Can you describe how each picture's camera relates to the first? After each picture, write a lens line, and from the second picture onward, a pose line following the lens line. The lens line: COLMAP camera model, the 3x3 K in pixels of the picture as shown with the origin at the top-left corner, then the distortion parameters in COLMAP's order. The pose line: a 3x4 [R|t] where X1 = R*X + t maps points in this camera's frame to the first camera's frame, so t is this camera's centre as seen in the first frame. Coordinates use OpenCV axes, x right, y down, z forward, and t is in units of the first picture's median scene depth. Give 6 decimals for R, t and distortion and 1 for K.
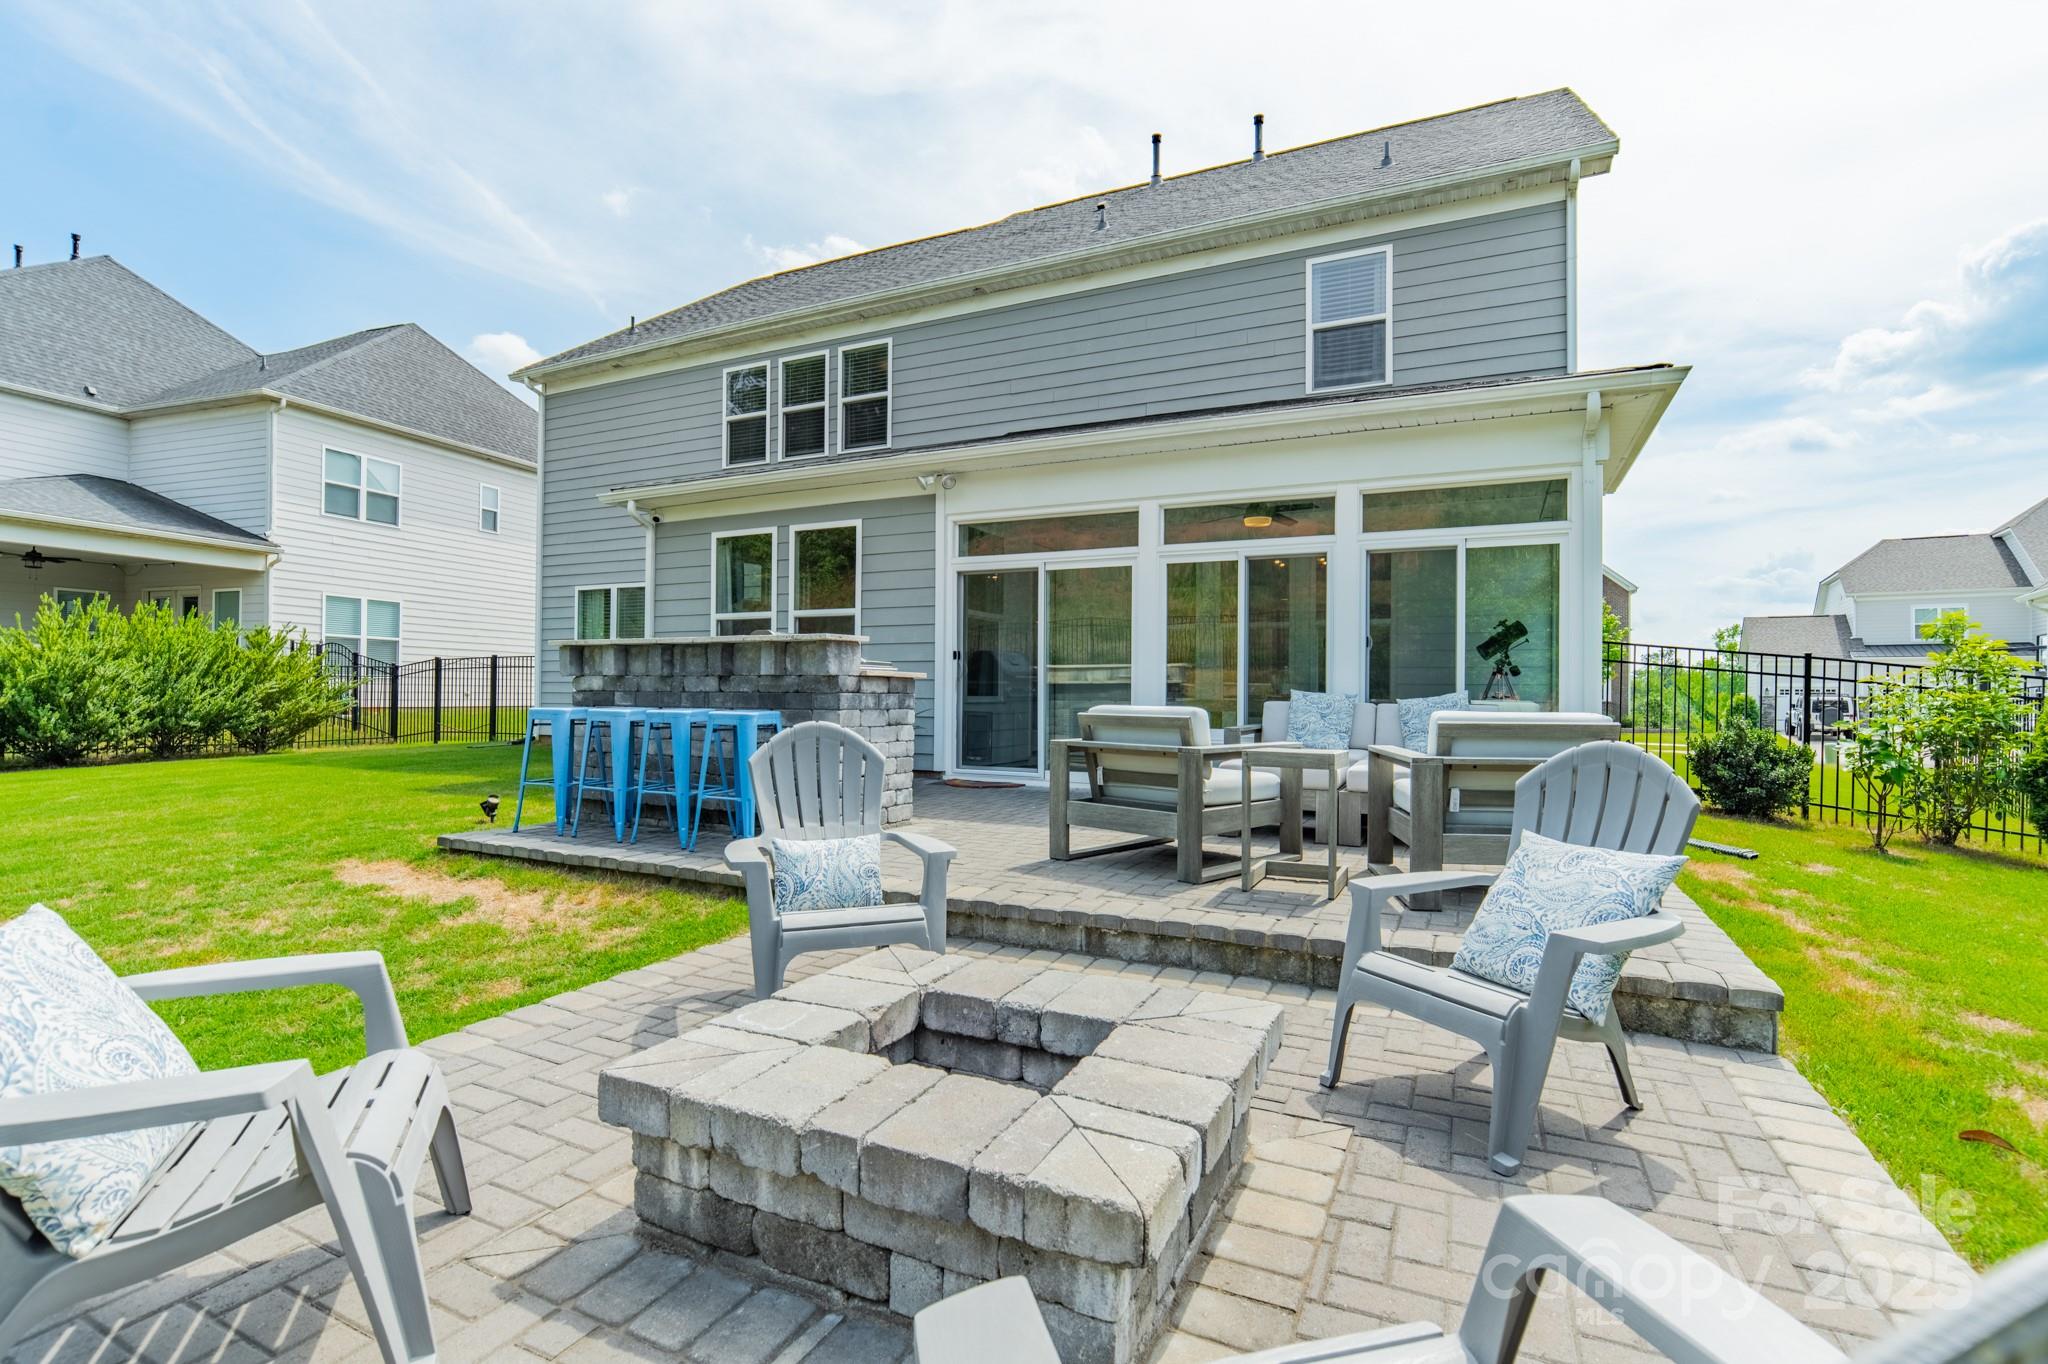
lens RADIAL K [[954.3, 0, 1027.6], [0, 954.3, 685.0], [0, 0, 1]] dist [-0.039454, 0.014616]
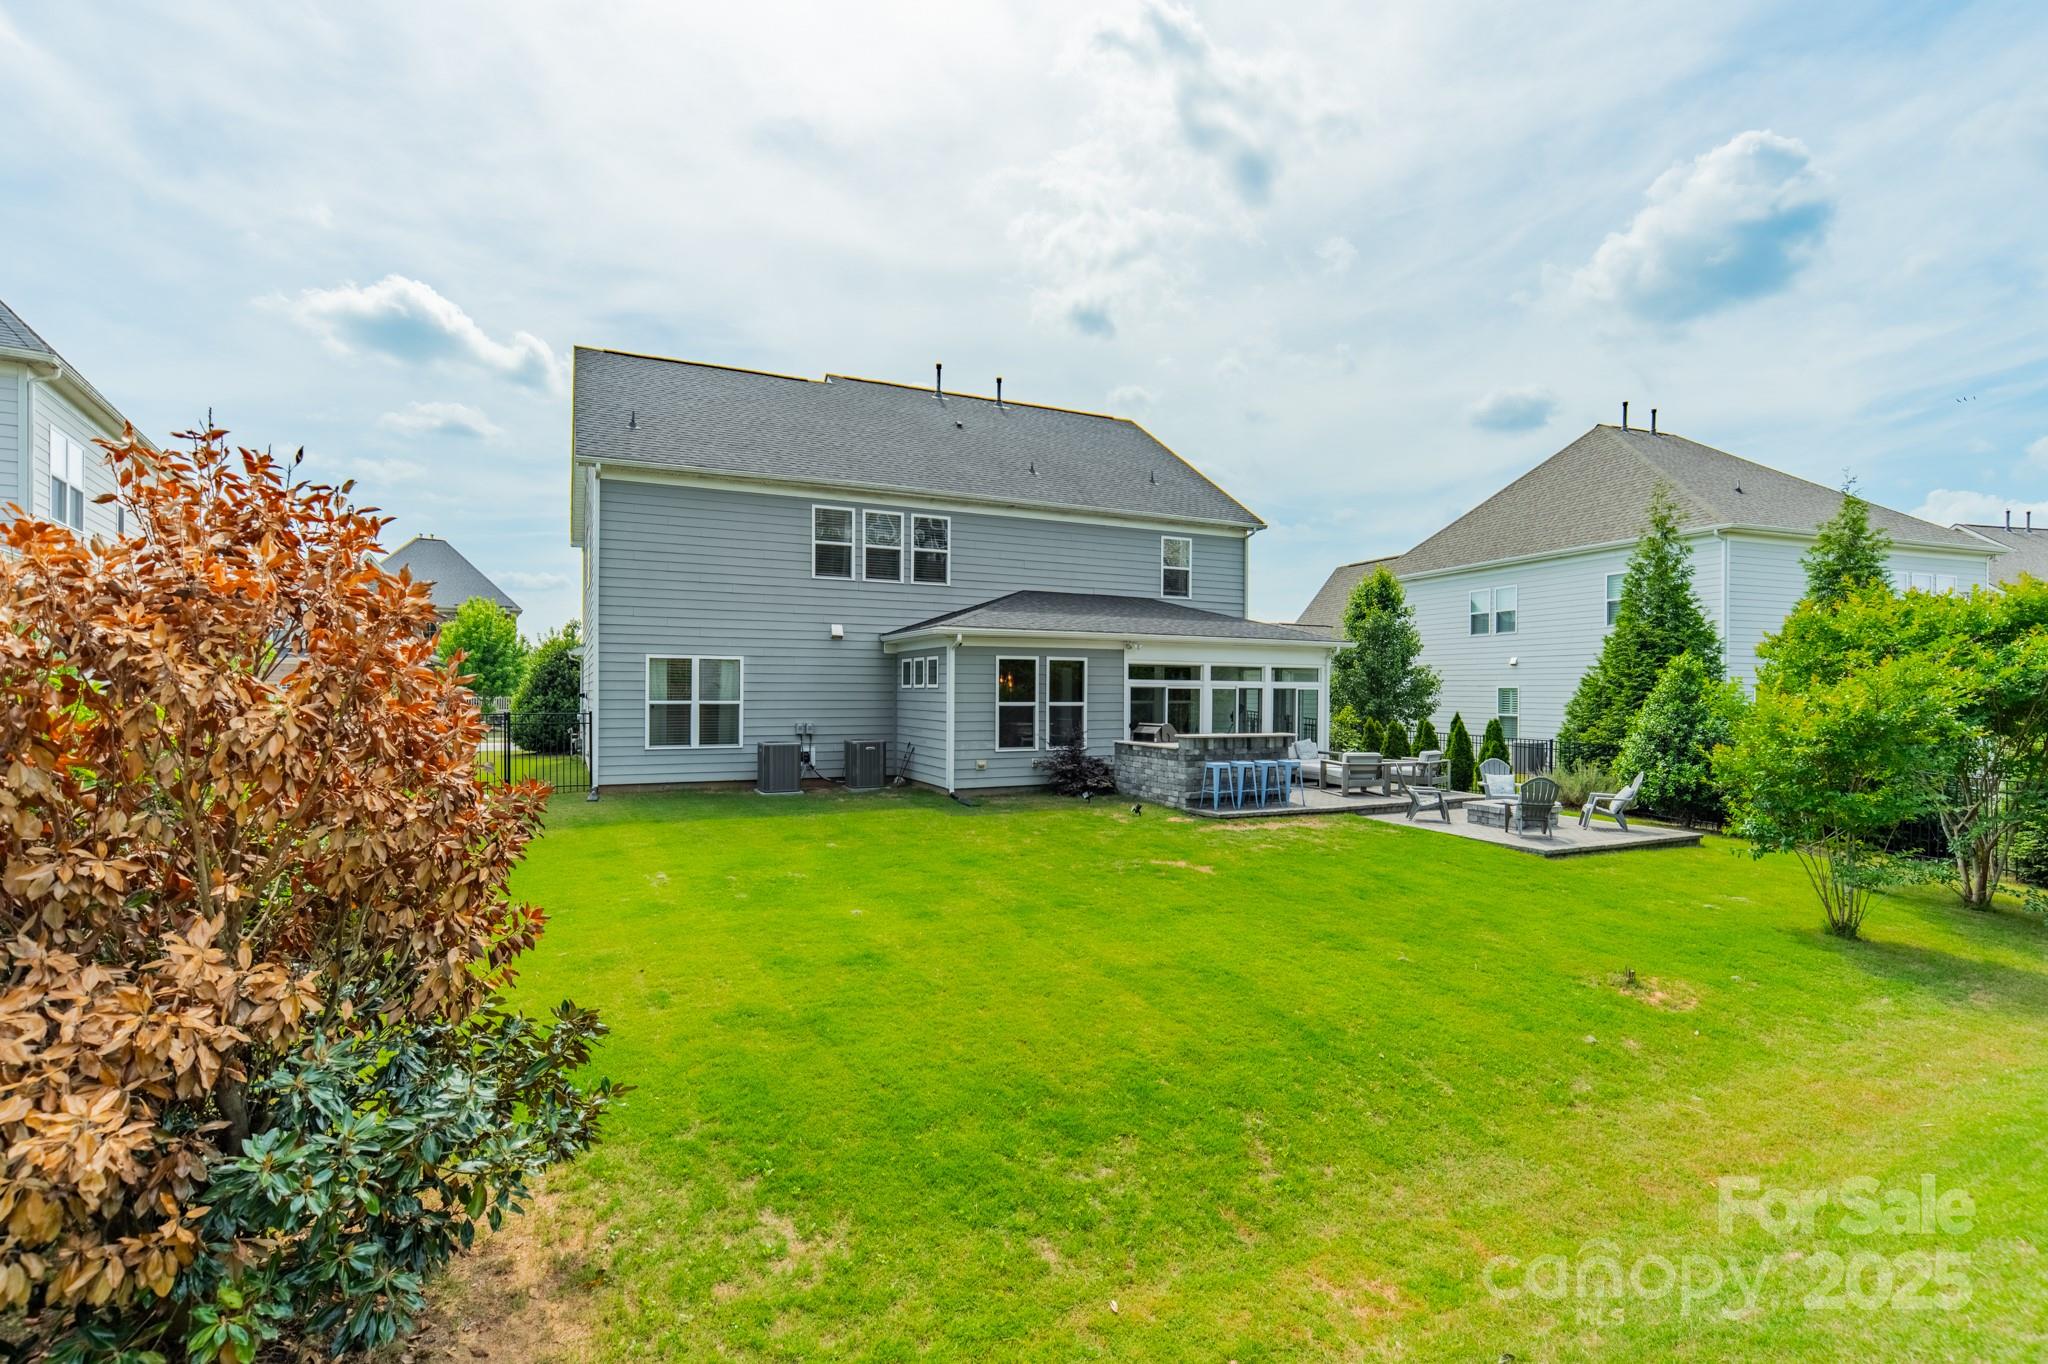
lens RADIAL K [[954.3, 0, 1027.6], [0, 954.3, 685.0], [0, 0, 1]] dist [-0.039454, 0.014616]
pose [[0.605222, -0.009285, 0.796003, -1.776145], [-0.007968, 0.999811, 0.017720, -0.144850], [-0.796017, -0.017067, 0.605034, -0.118071]]
